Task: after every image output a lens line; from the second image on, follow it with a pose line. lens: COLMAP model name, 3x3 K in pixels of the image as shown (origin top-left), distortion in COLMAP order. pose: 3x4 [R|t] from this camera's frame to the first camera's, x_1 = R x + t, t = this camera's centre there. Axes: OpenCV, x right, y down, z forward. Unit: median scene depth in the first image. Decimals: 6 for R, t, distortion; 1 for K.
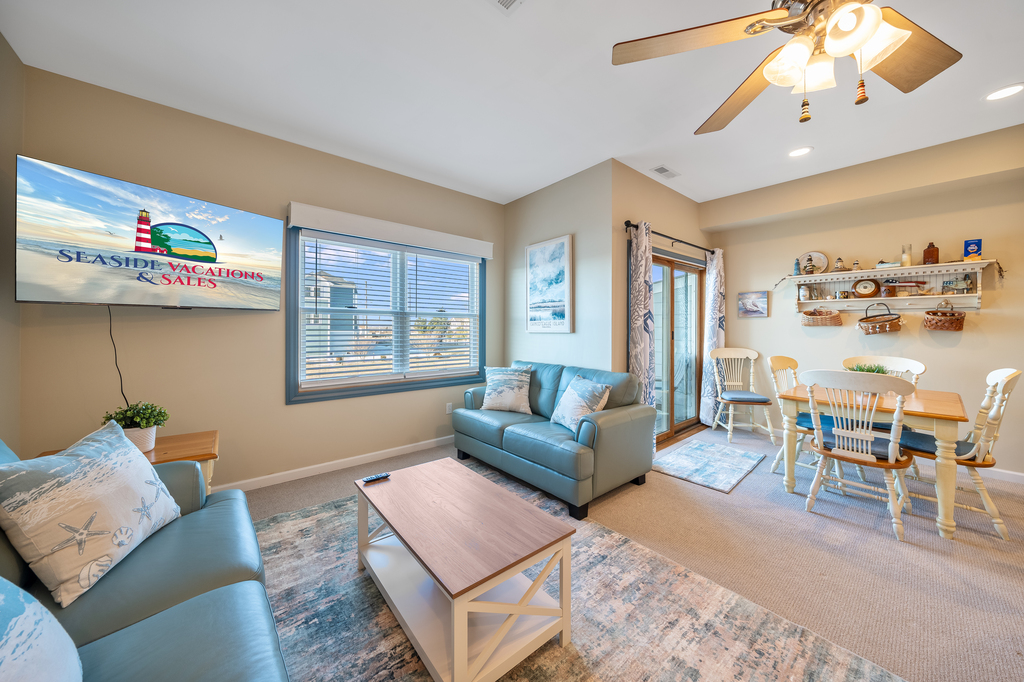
lens RADIAL K [[351.7, 0, 518.3], [0, 351.7, 320.3], [0, 0, 1]] dist [-0.000095, 0.000105]
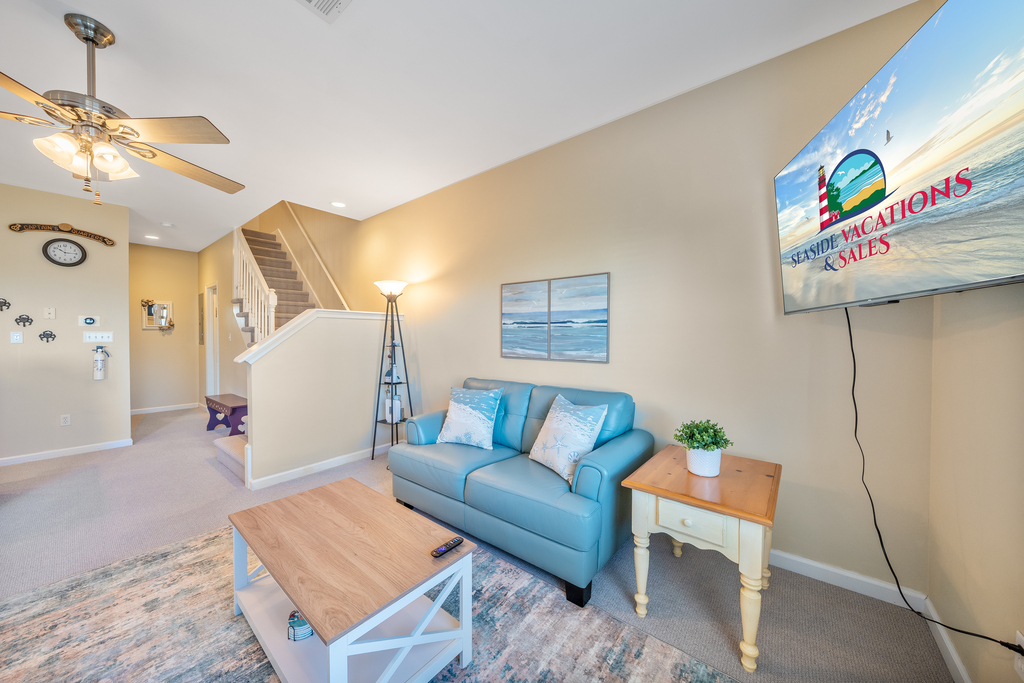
lens RADIAL K [[348.7, 0, 512.0], [0, 348.7, 341.5], [0, 0, 1]] dist [0.000251, 0.000064]
pose [[-0.983152, 0.003740, -0.182752, -0.228709], [0.002917, 0.999984, 0.004775, 0.012988], [0.182767, 0.004161, -0.983147, 0.977177]]
